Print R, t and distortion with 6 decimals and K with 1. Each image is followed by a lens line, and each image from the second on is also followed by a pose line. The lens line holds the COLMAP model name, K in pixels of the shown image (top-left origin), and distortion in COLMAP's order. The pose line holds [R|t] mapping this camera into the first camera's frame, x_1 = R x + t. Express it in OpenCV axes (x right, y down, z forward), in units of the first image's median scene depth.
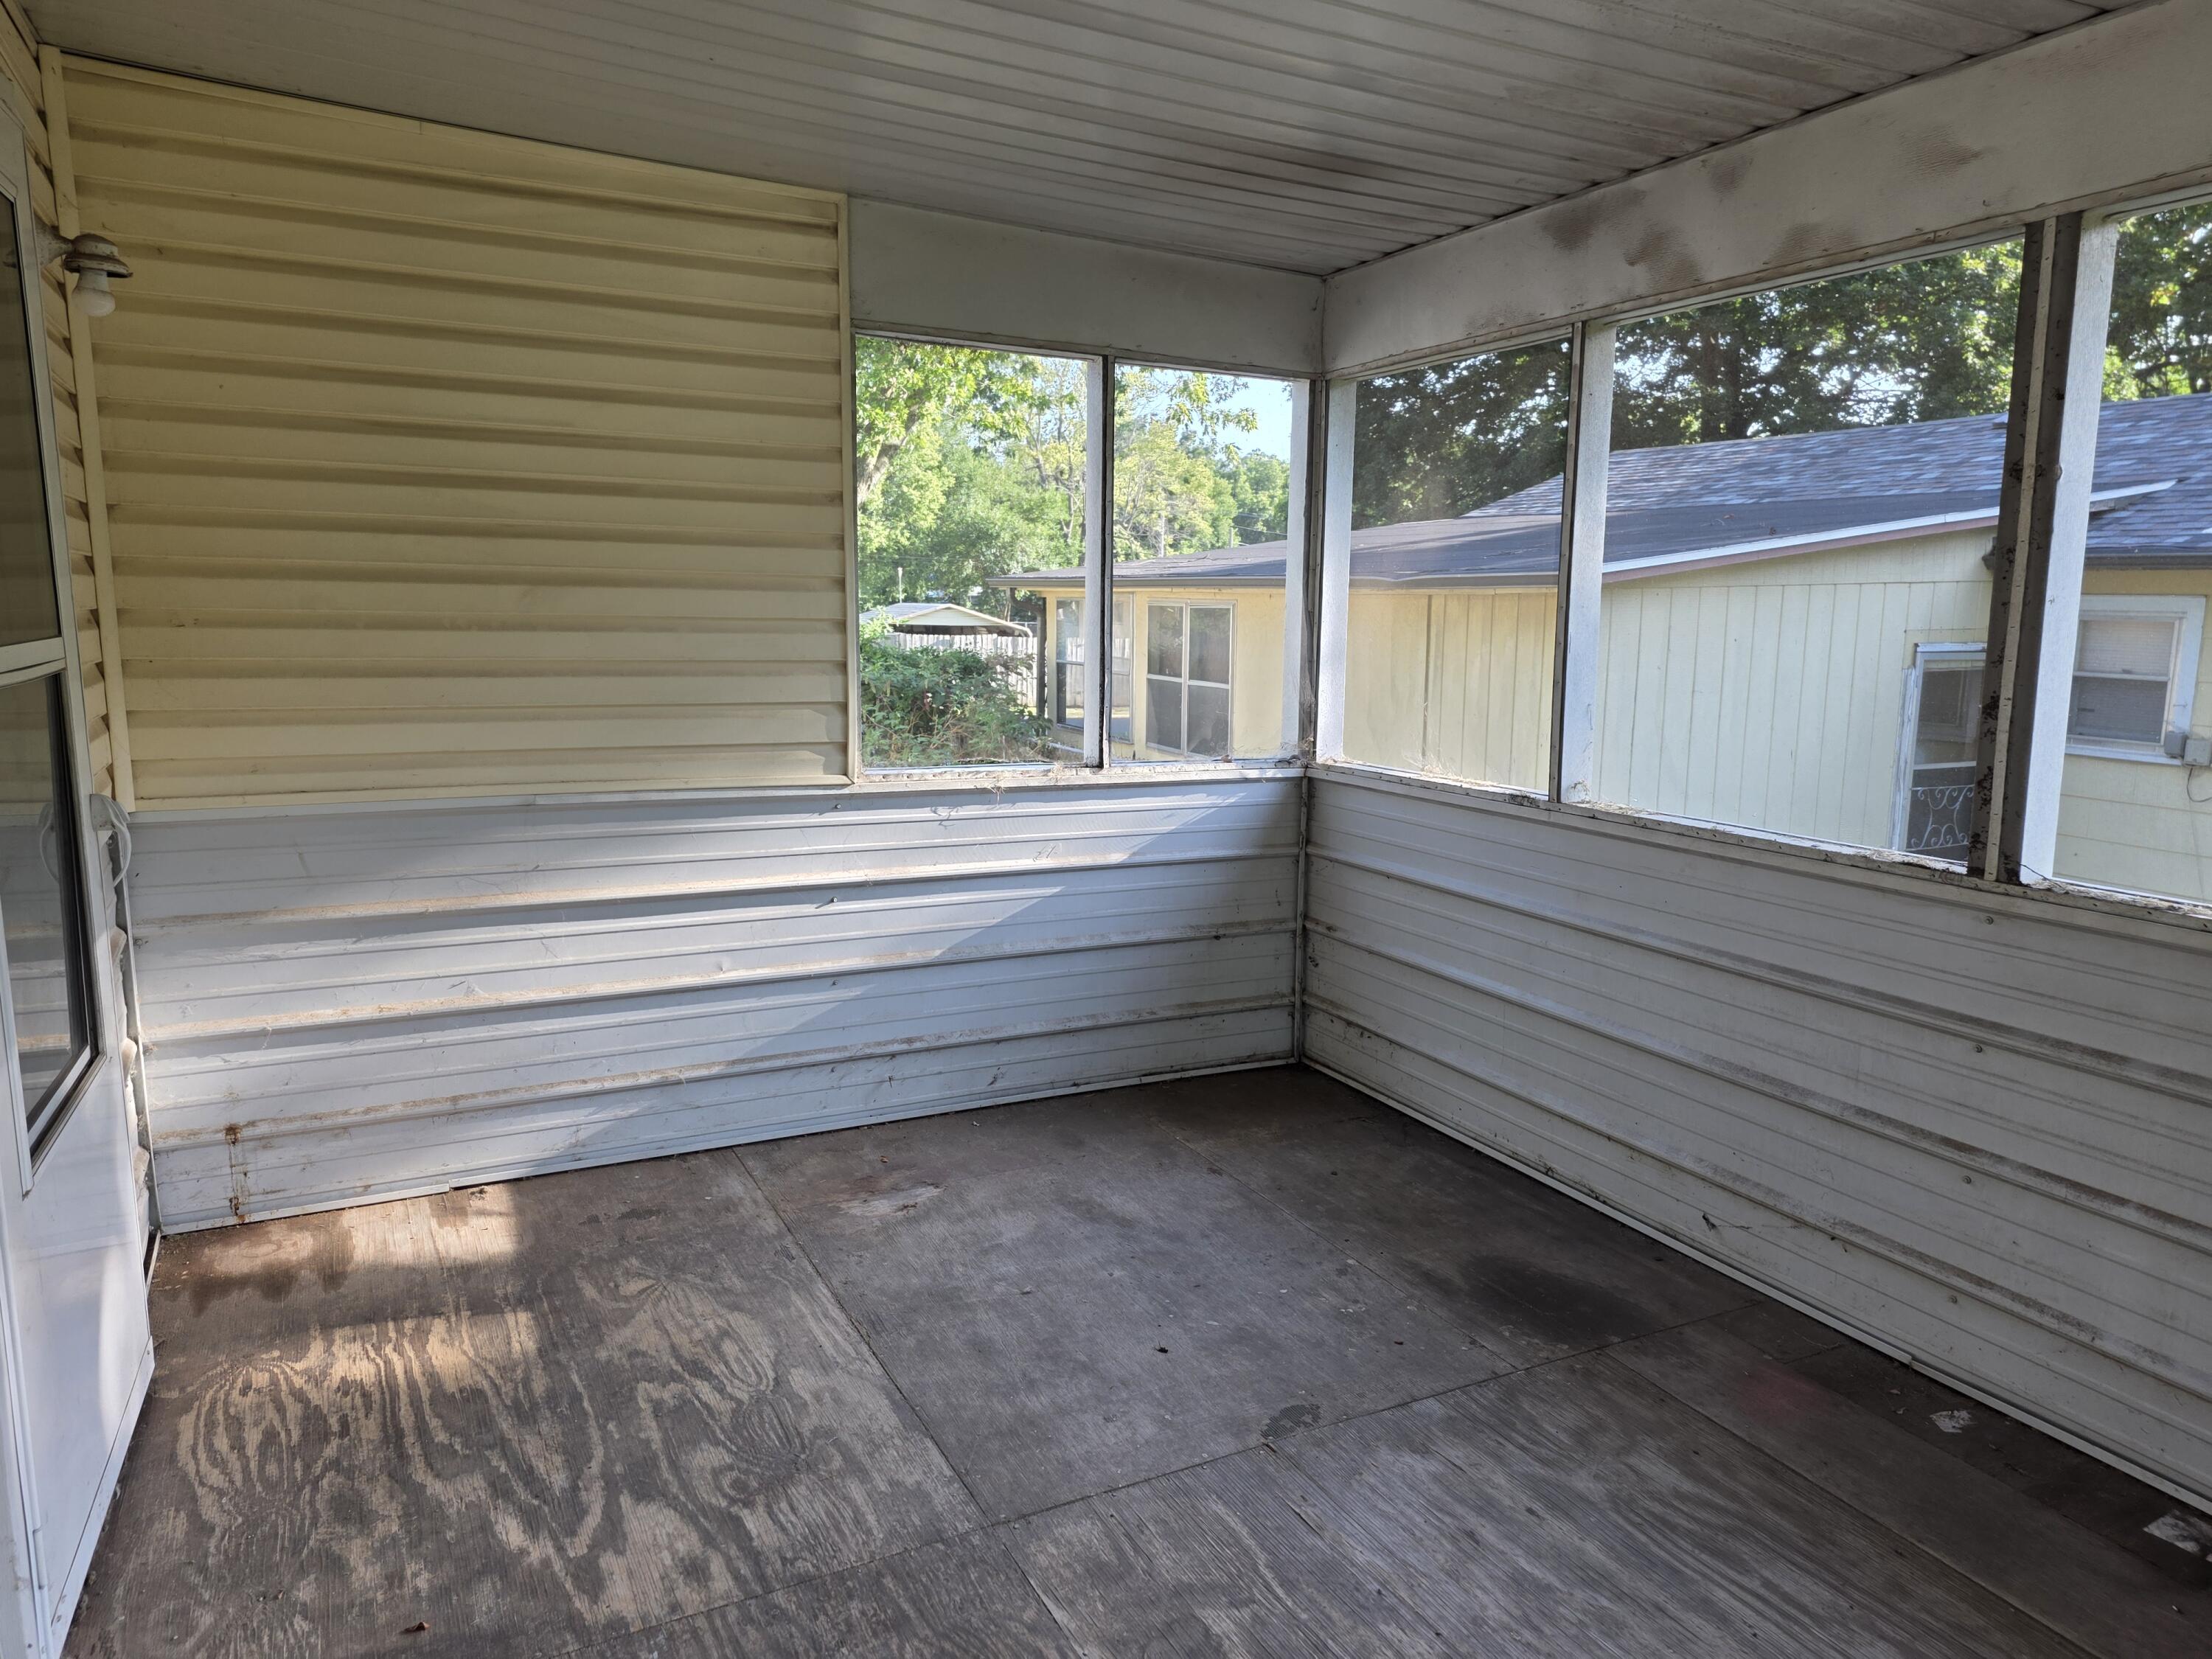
lens RADIAL K [[1463.8, 0, 1106.0], [0, 1463.8, 829.5], [0, 0, 1]] dist [-0.002900, -0.001917]
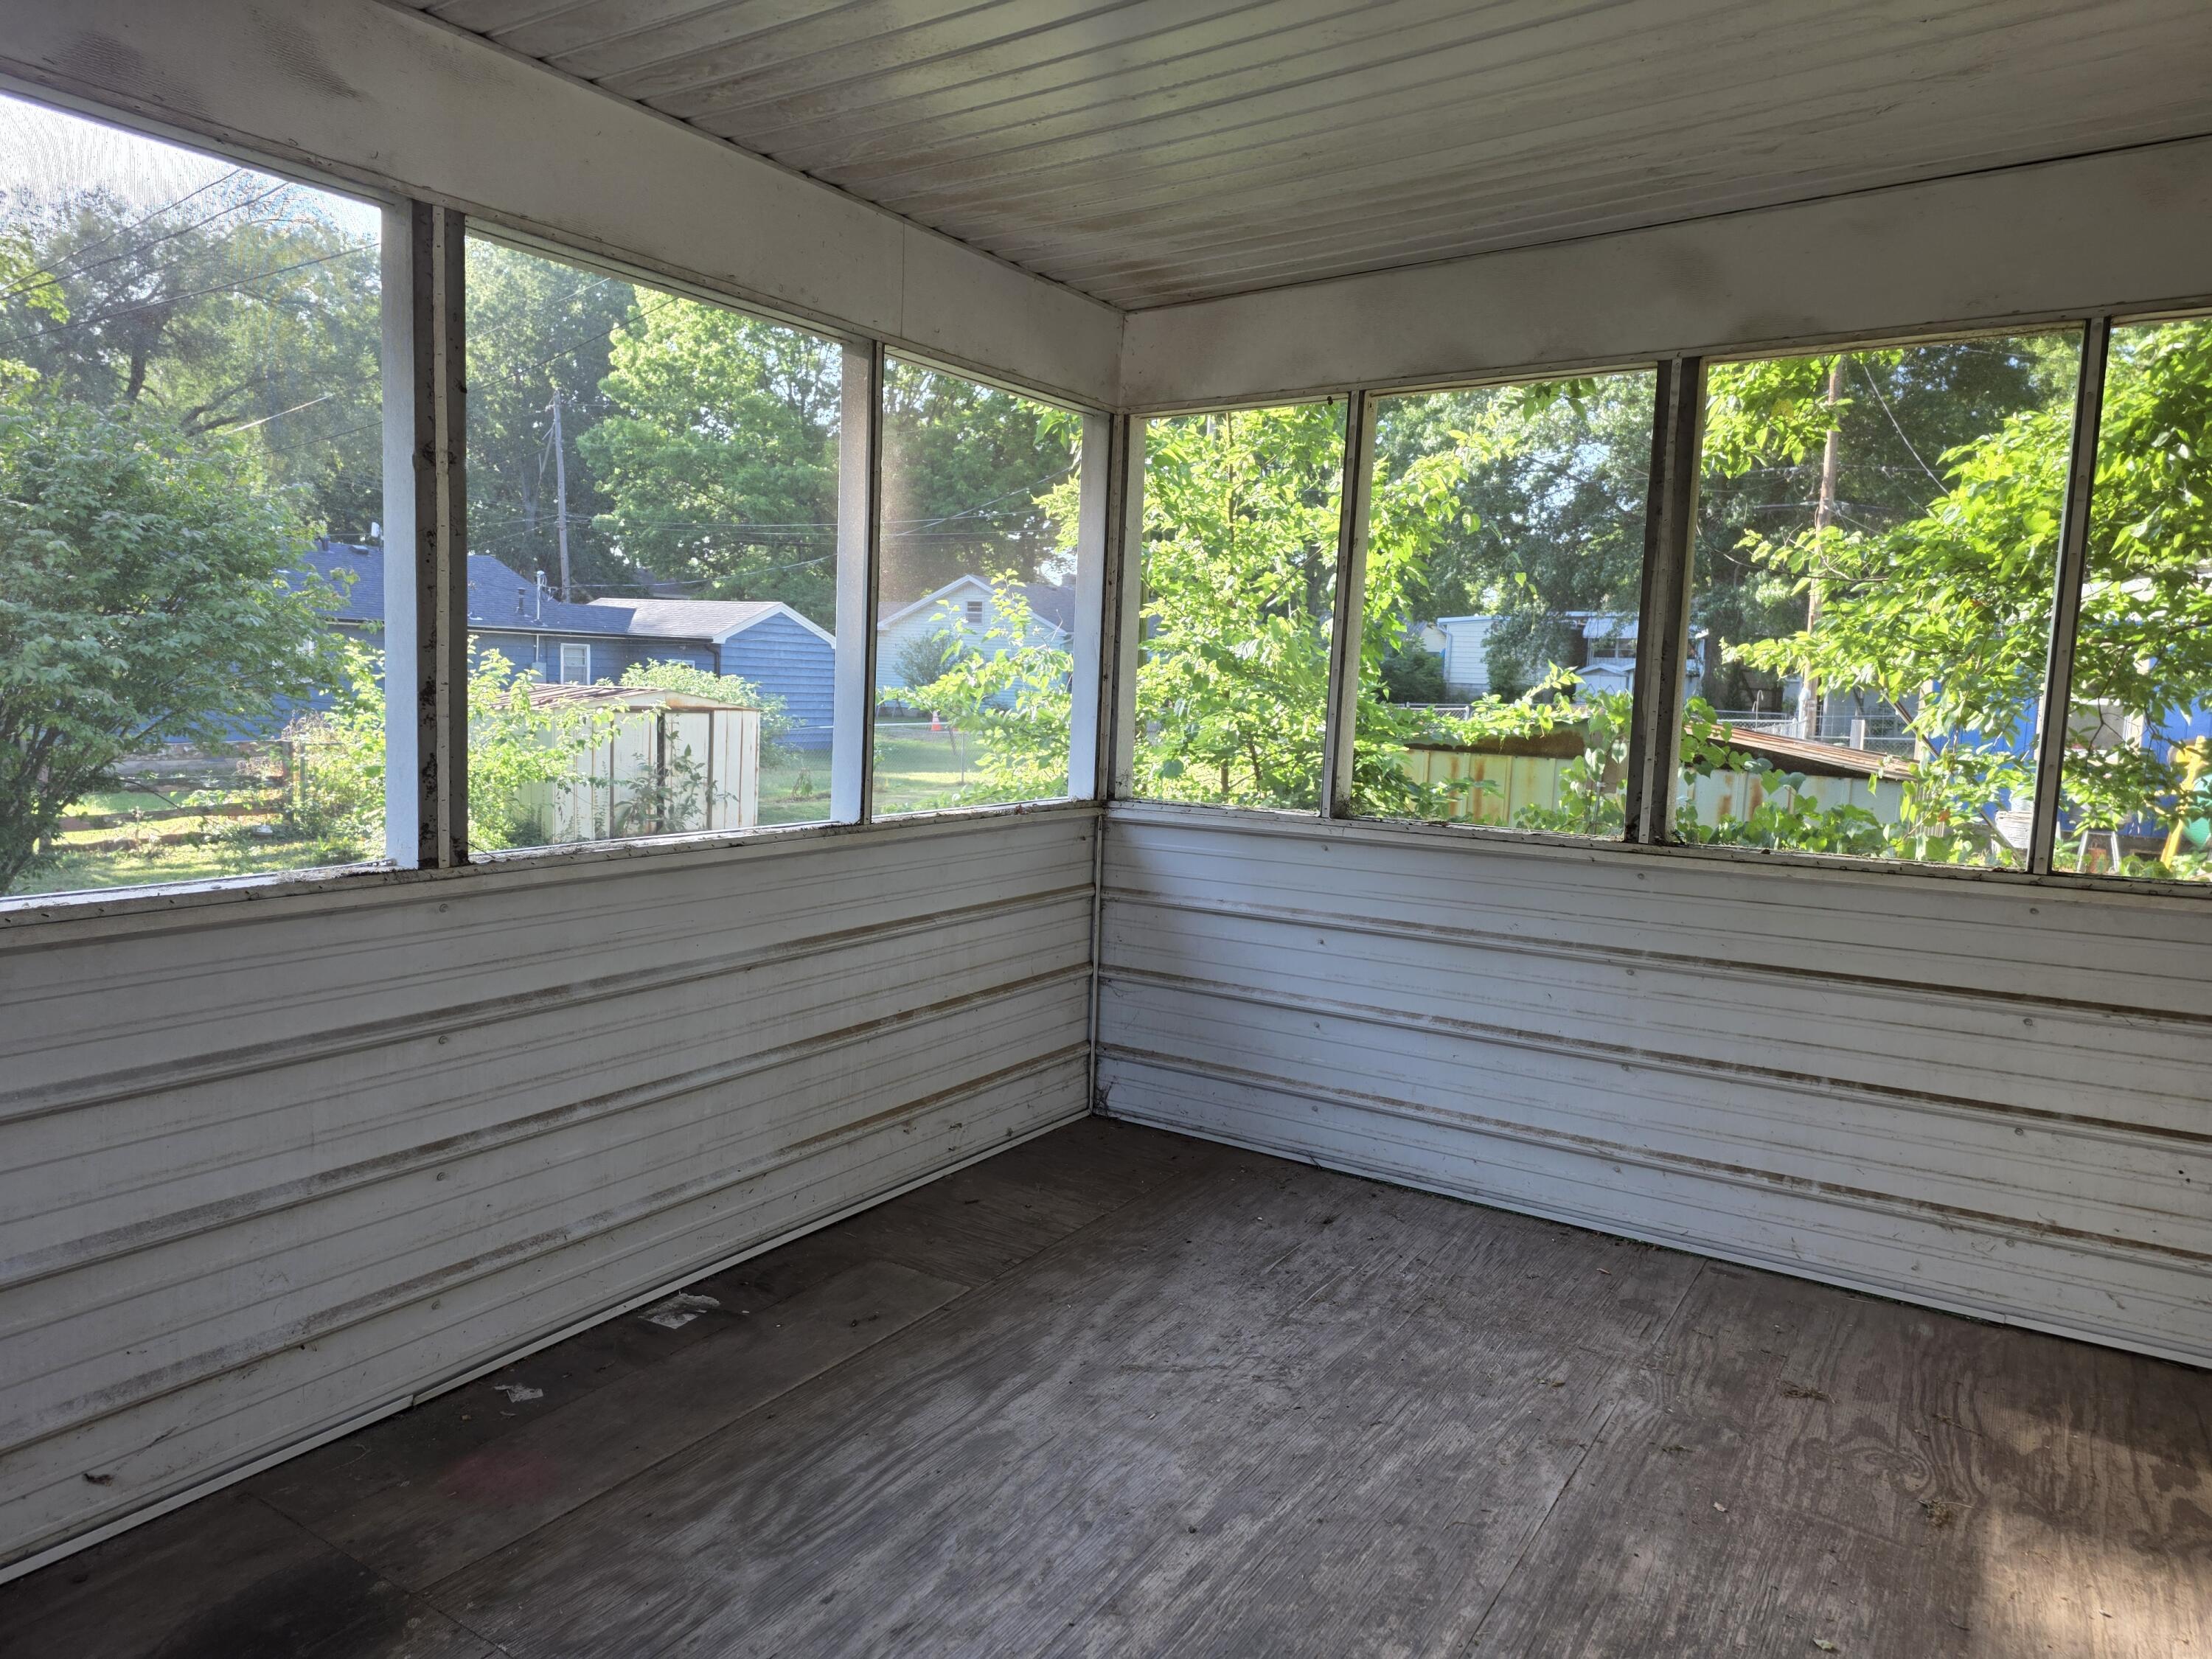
lens RADIAL K [[1456.2, 0, 1107.3], [0, 1456.2, 807.2], [0, 0, 1]] dist [0.004642, 0.000842]
pose [[-0.504824, -0.106045, 0.856684, -0.473535], [0.100597, 0.978436, 0.180396, -0.141564], [-0.857340, 0.177248, -0.483270, 1.114619]]
